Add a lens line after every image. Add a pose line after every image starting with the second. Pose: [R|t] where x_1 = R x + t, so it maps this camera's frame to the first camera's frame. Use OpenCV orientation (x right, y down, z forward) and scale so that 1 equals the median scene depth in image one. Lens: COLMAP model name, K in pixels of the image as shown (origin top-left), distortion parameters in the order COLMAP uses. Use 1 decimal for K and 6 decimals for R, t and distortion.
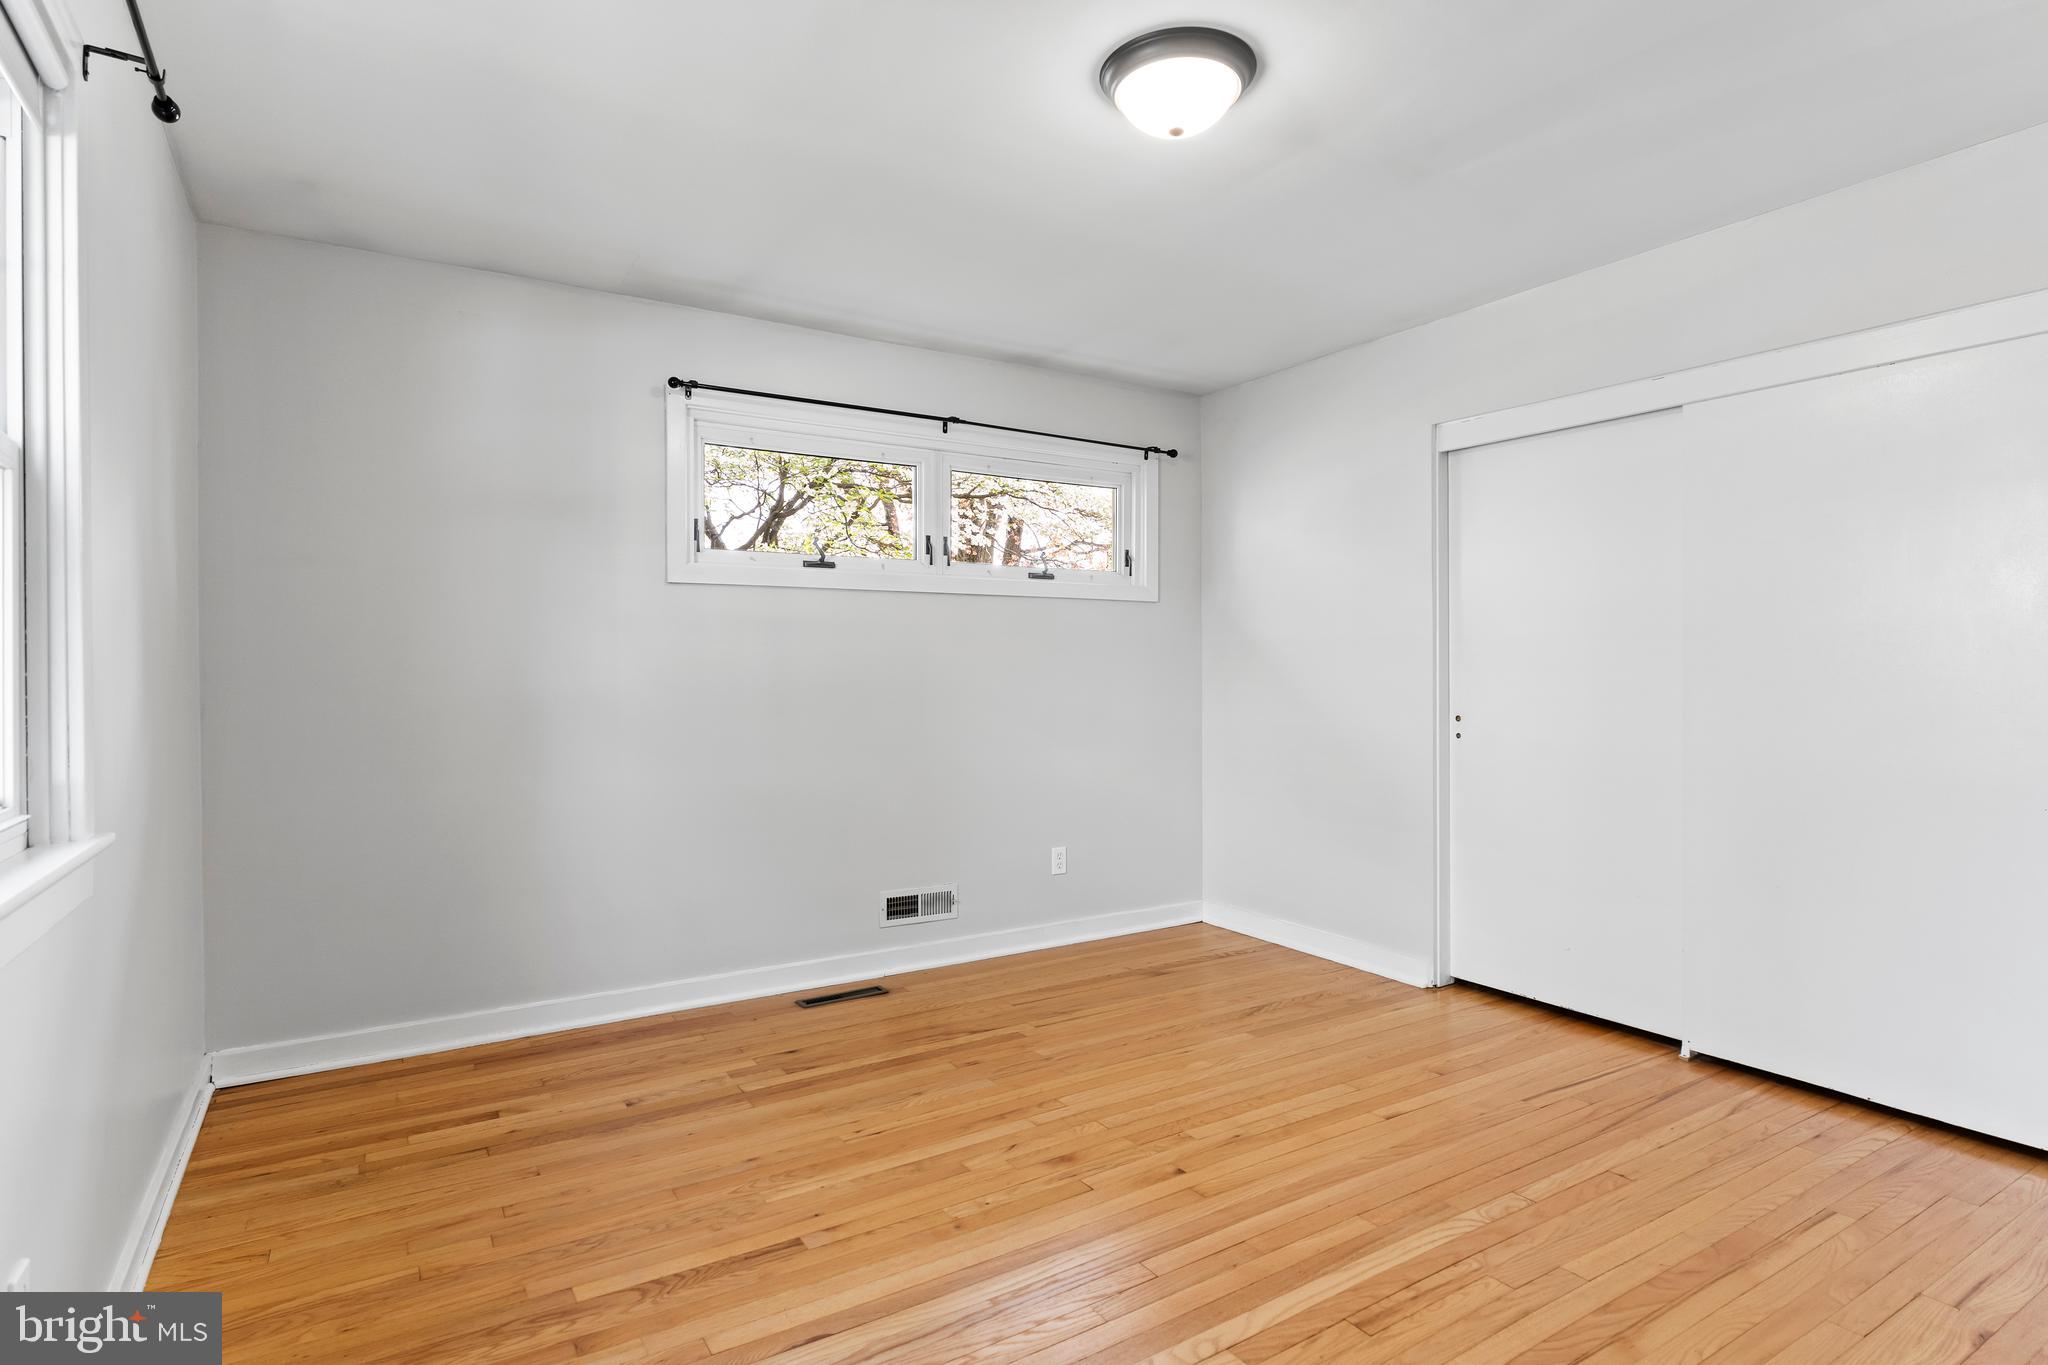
lens RADIAL K [[1062.2, 0, 1024.3], [0, 1062.2, 675.1], [0, 0, 1]] dist [-0.007260, 0.002806]
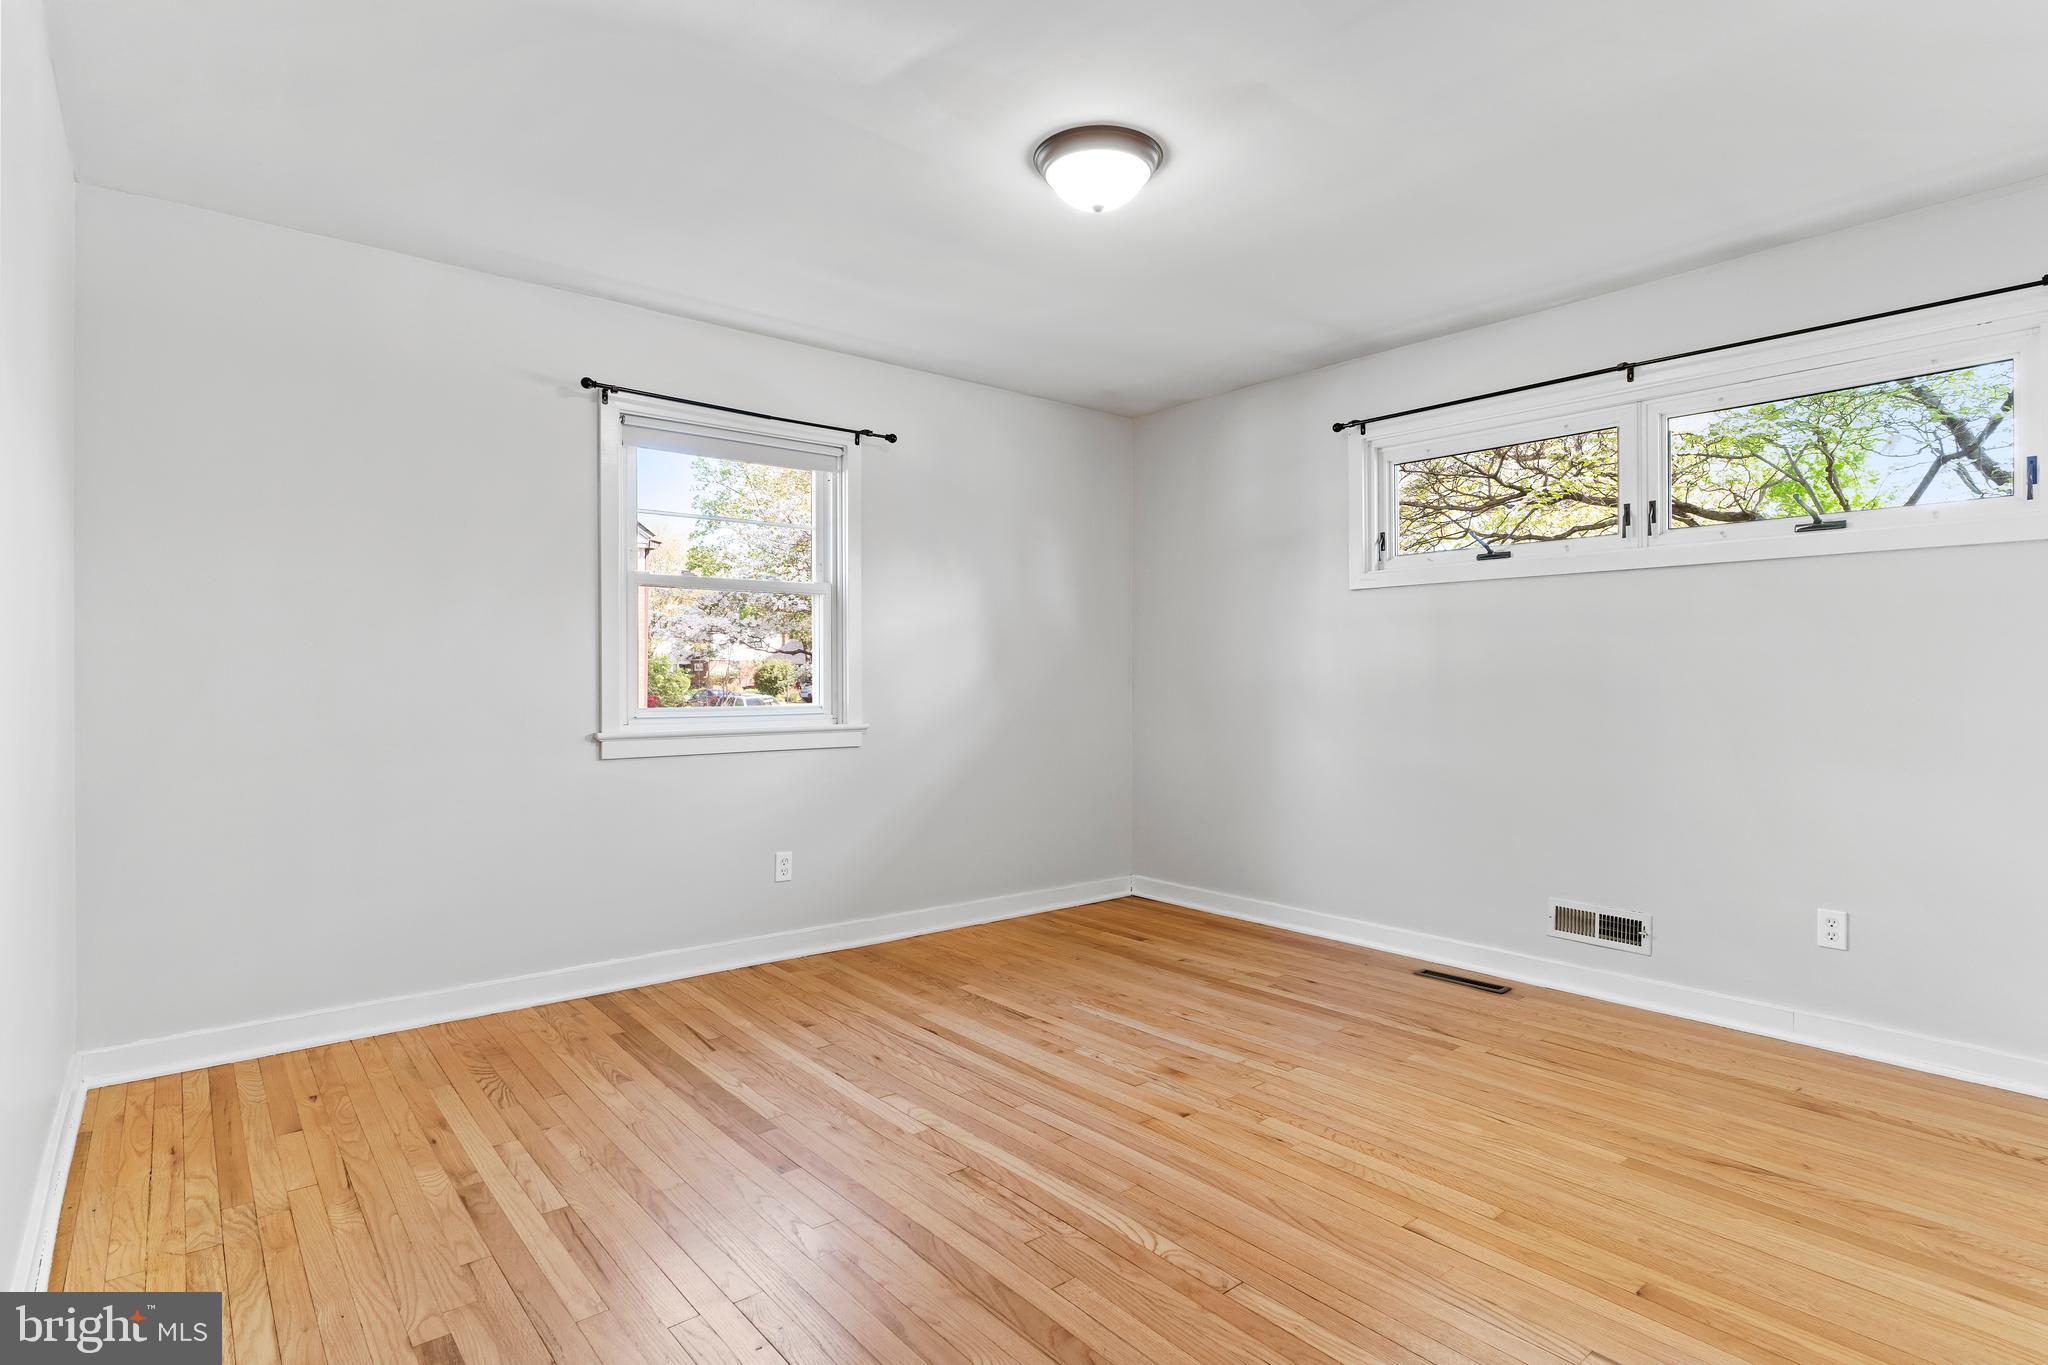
lens RADIAL K [[1062.2, 0, 1023.6], [0, 1062.2, 682.7], [0, 0, 1]] dist [-0.007260, 0.002806]
pose [[0.123393, 0.010699, -0.992300, 0.889563], [-0.001515, 0.999943, 0.010593, 0.006408], [0.992357, 0.000196, 0.123402, 0.513564]]
